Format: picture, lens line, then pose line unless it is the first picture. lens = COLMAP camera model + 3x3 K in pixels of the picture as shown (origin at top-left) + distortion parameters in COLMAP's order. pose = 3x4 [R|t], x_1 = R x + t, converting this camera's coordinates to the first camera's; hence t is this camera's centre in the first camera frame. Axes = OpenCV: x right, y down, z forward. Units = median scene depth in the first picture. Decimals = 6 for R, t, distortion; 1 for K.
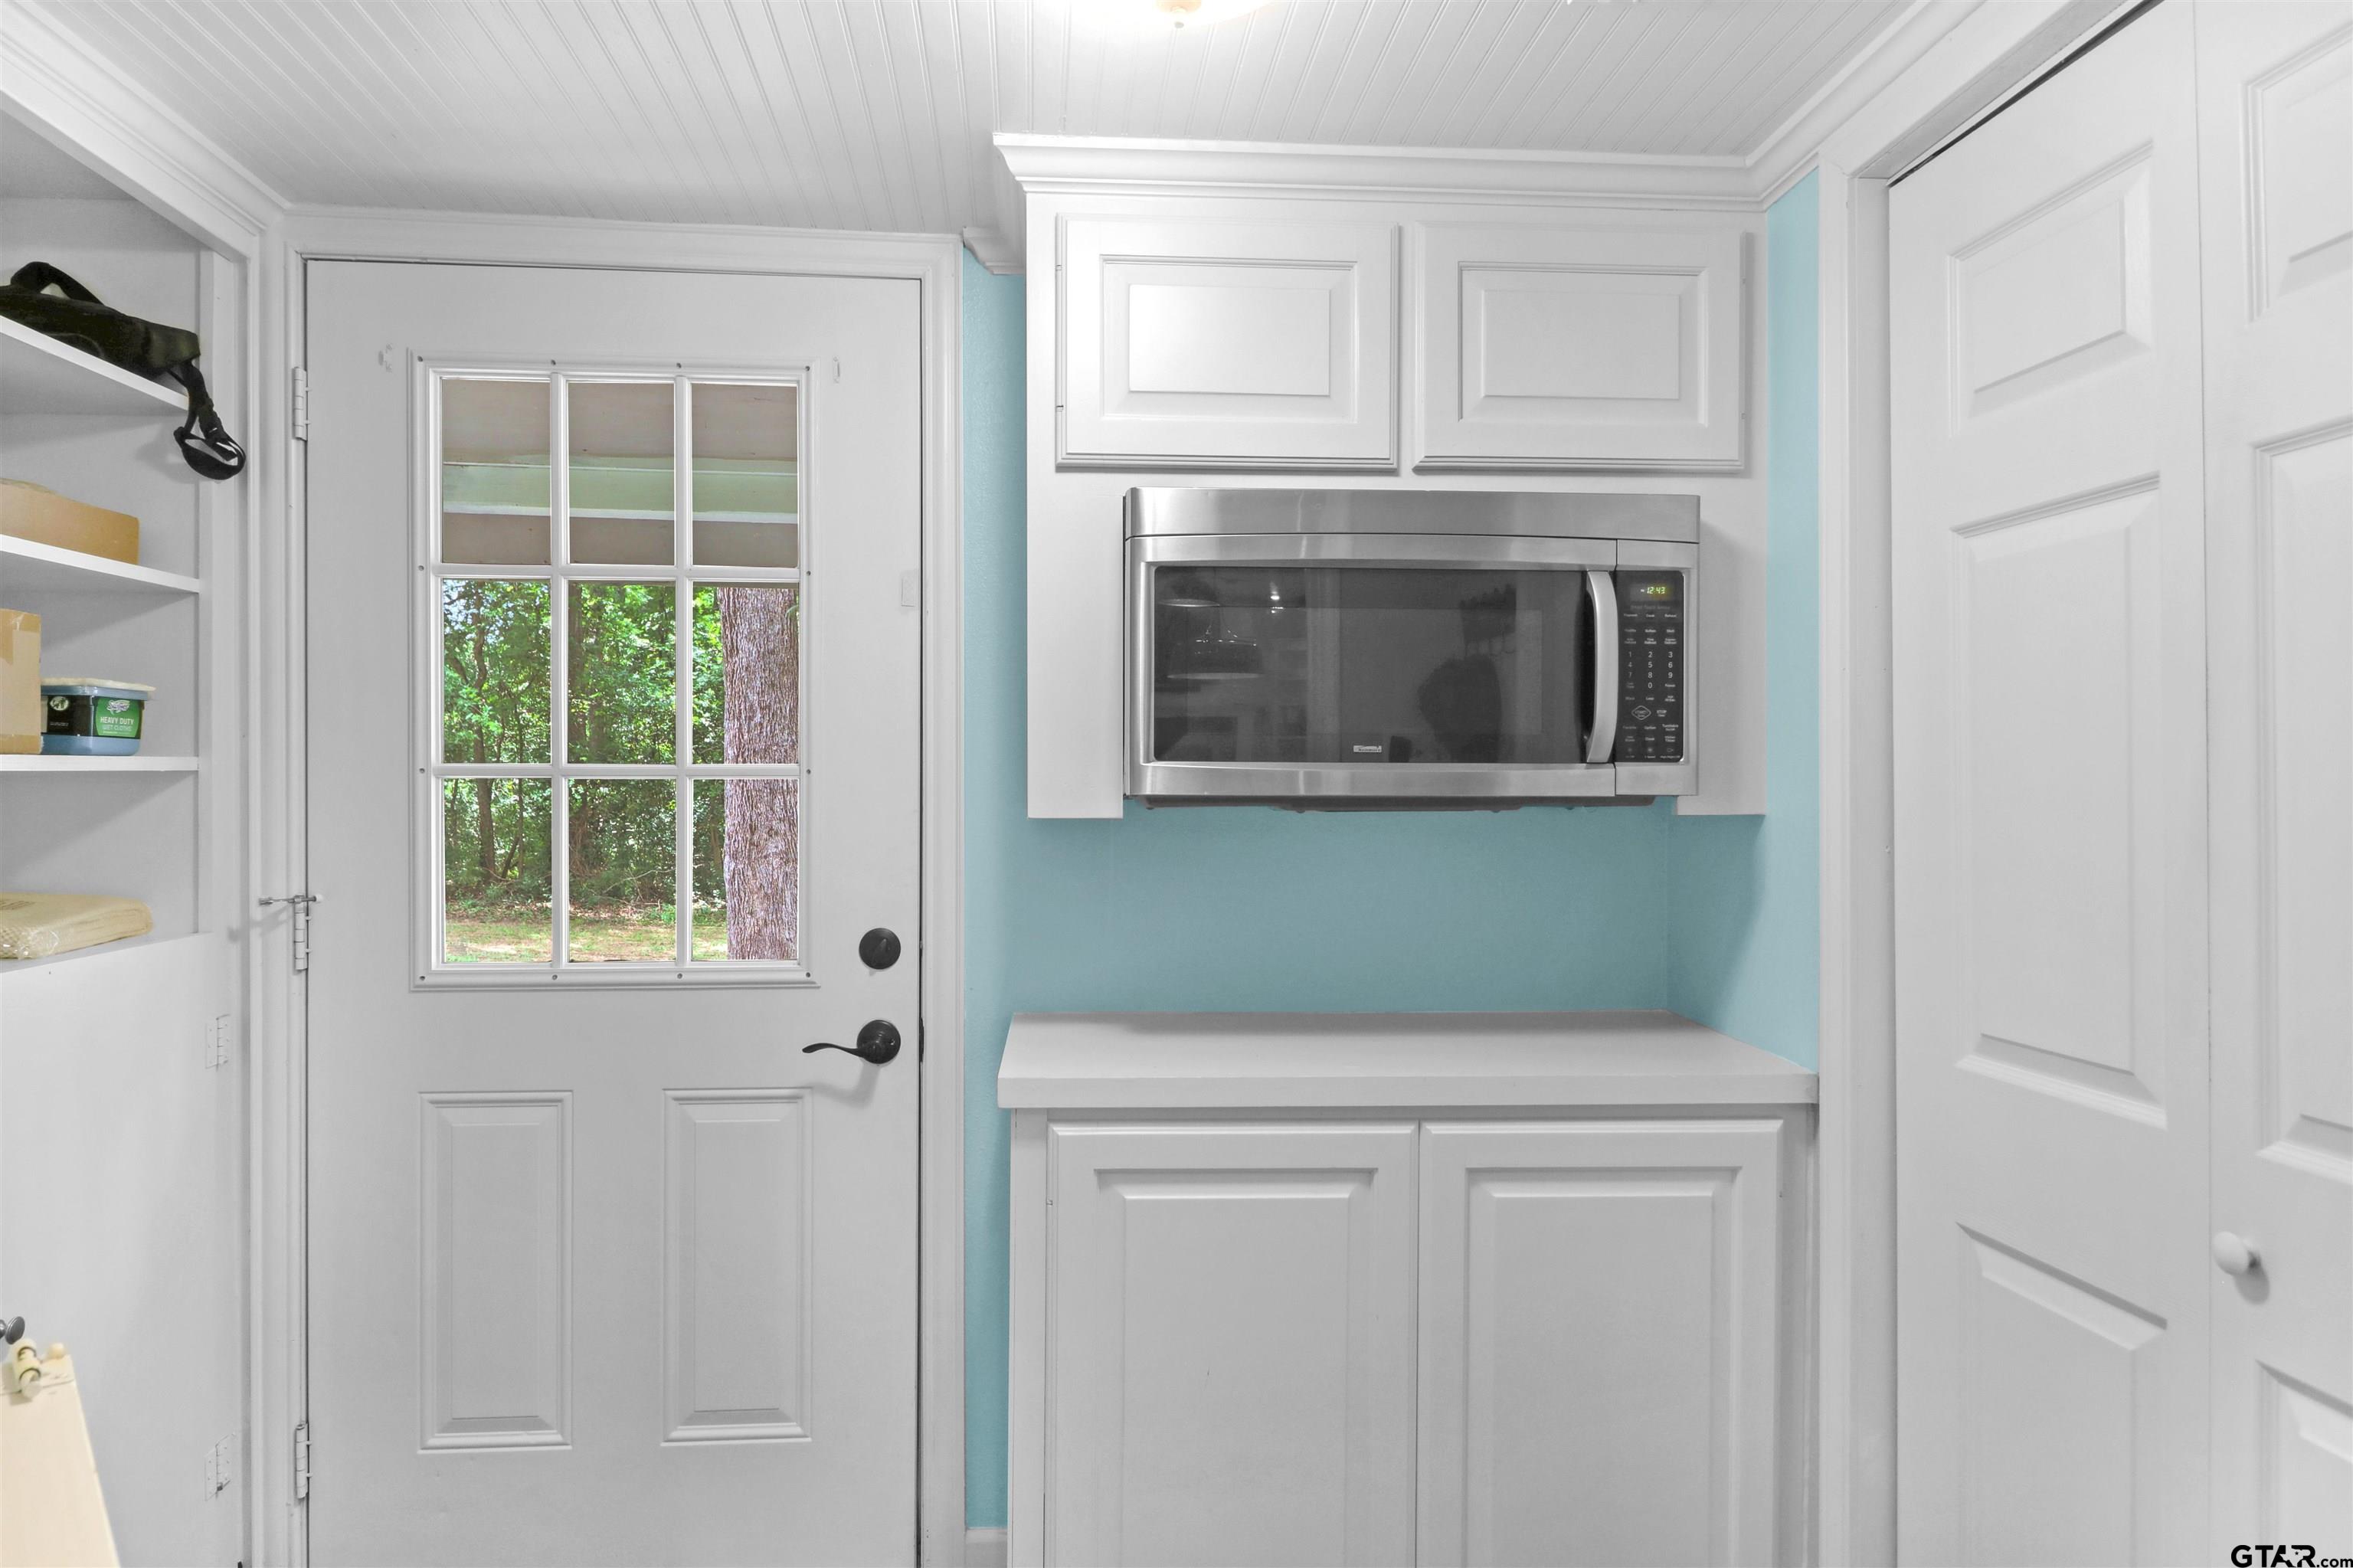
lens RADIAL K [[1382.8, 0, 1169.3], [0, 1382.8, 779.7], [0, 0, 1]] dist [0.002772, -0.005884]
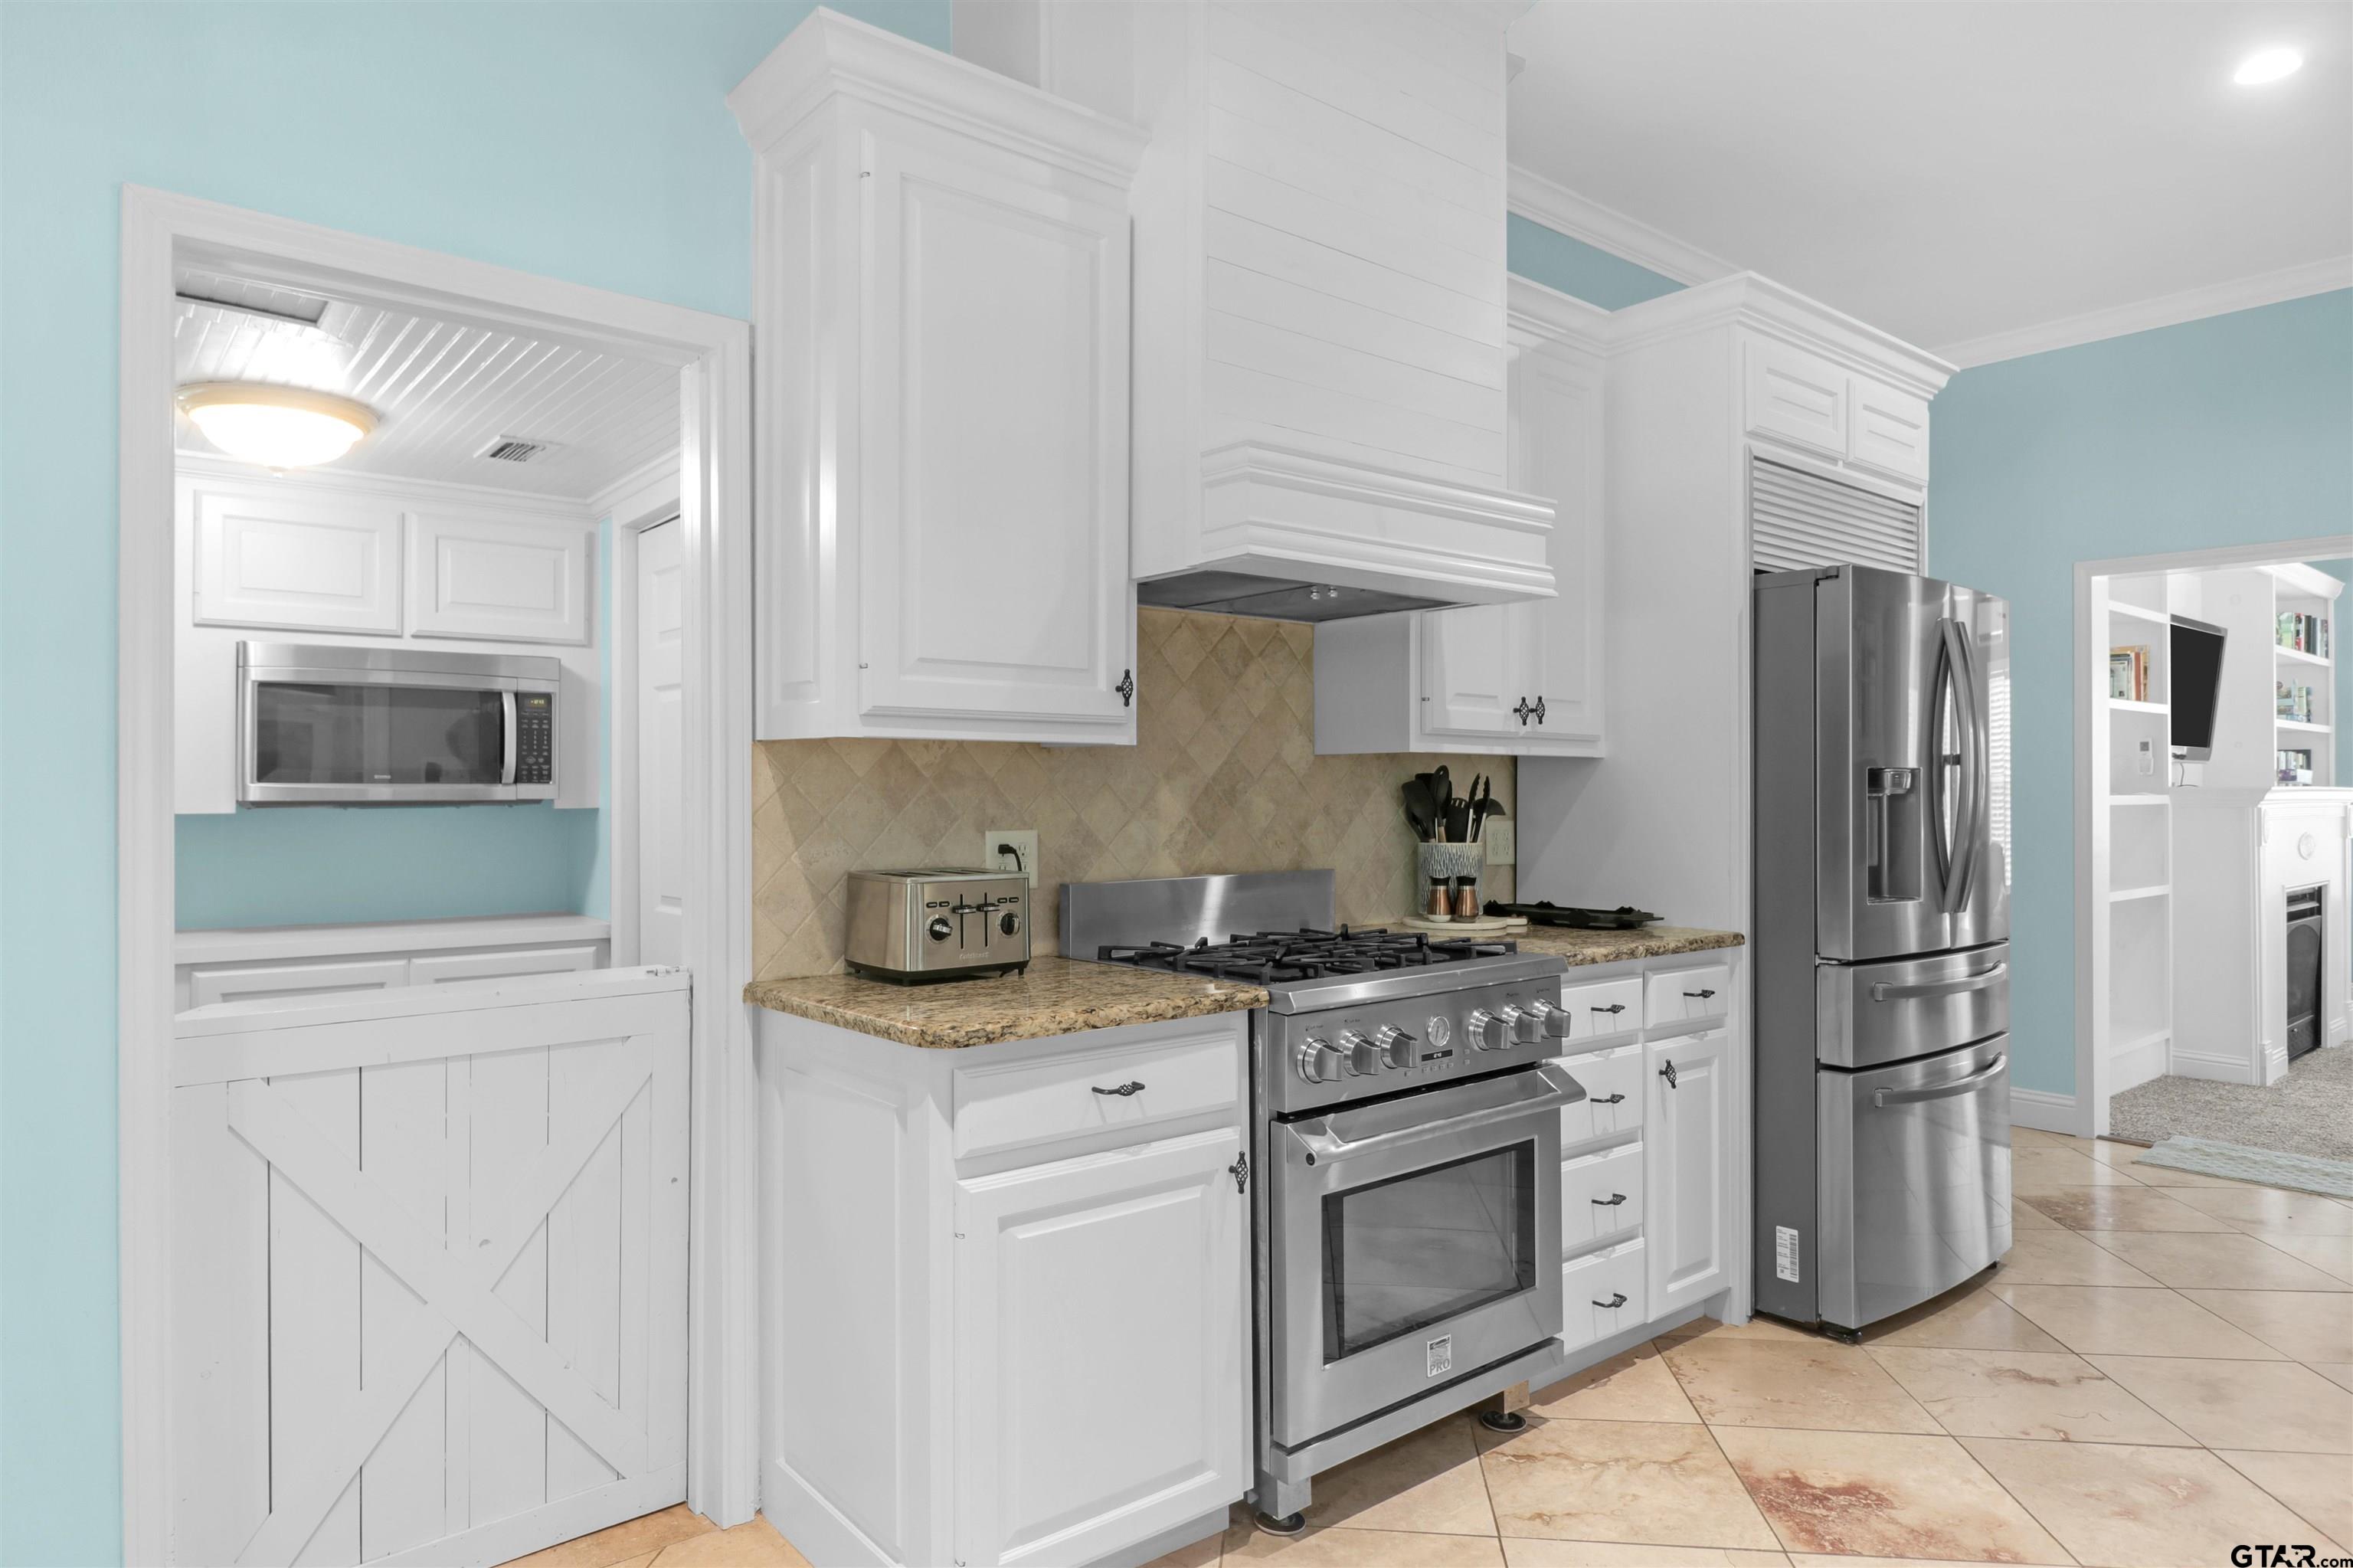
lens RADIAL K [[1382.8, 0, 1143.6], [0, 1382.8, 776.4], [0, 0, 1]] dist [0.002772, -0.005884]
pose [[0.834253, 0.002709, 0.551375, -0.040497], [0.002680, 0.999956, -0.008967, -0.002085], [-0.551375, 0.008959, 0.834209, -1.258925]]
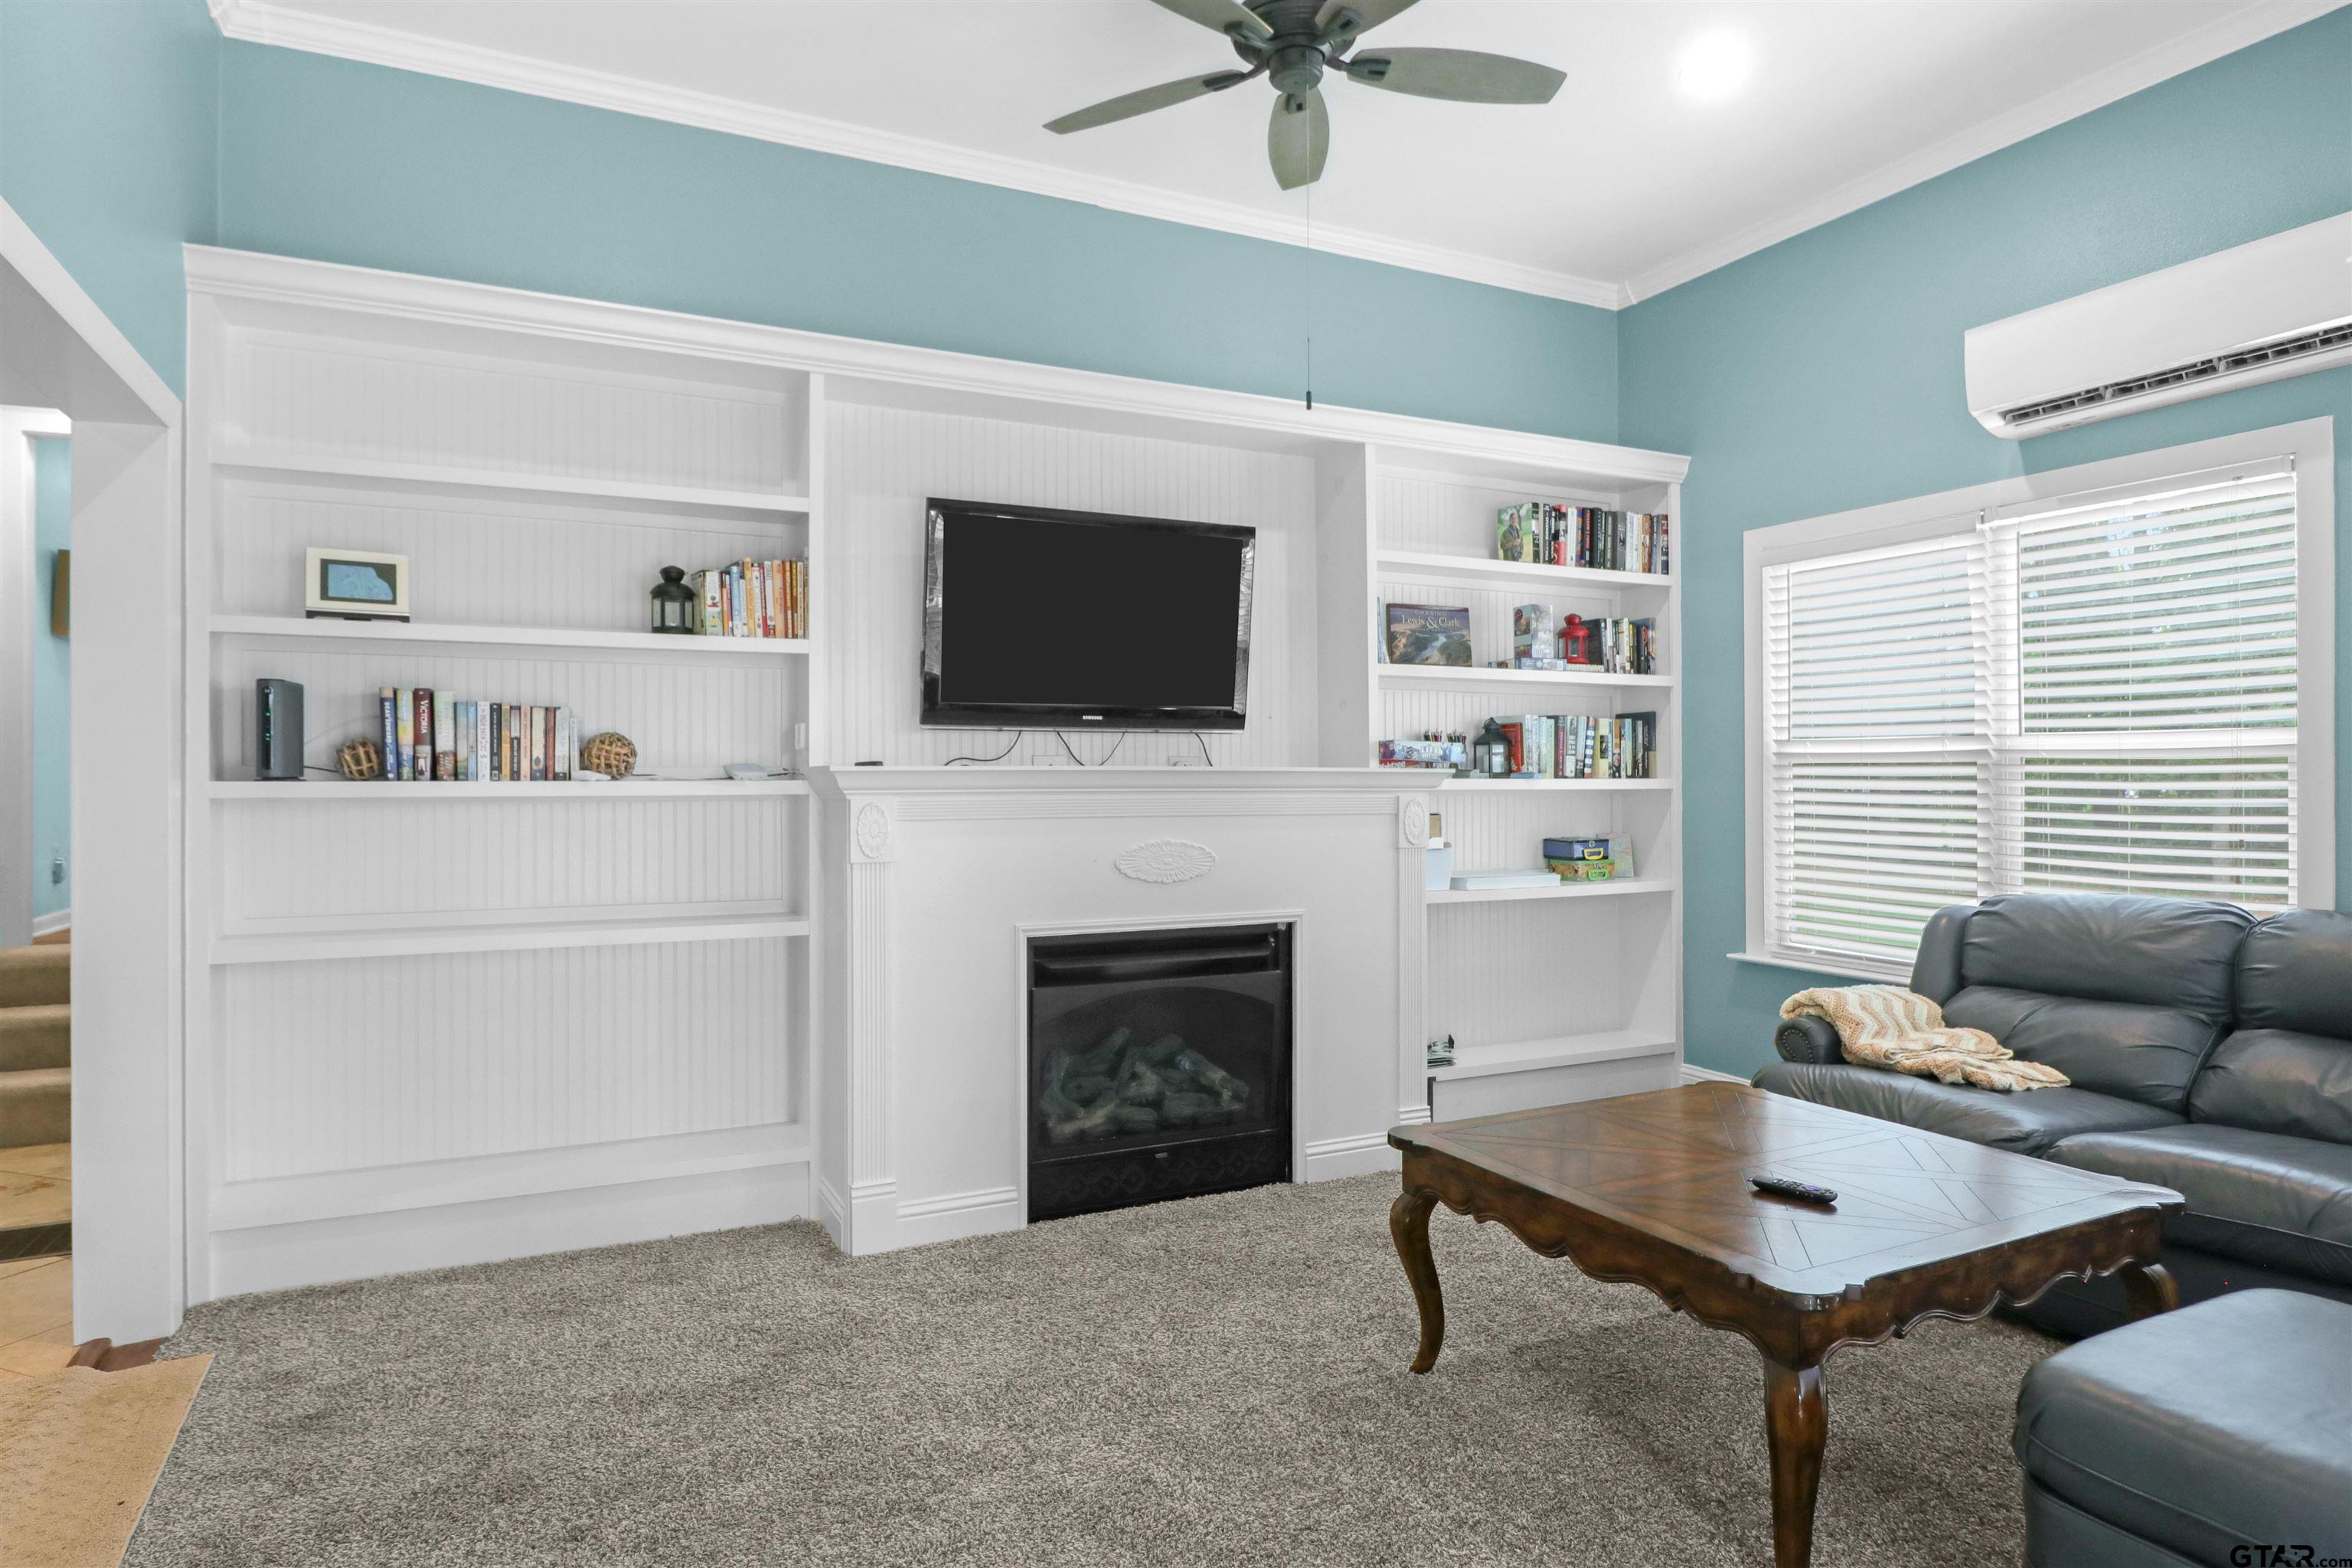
lens RADIAL K [[1304.7, 0, 1155.7], [0, 1304.7, 782.4], [0, 0, 1]] dist [0.003537, -0.012026]
pose [[0.938490, -0.005769, 0.345258, 3.662700], [0.008347, 0.999947, -0.005981, 0.040403], [-0.345205, 0.008495, 0.938489, -1.899330]]
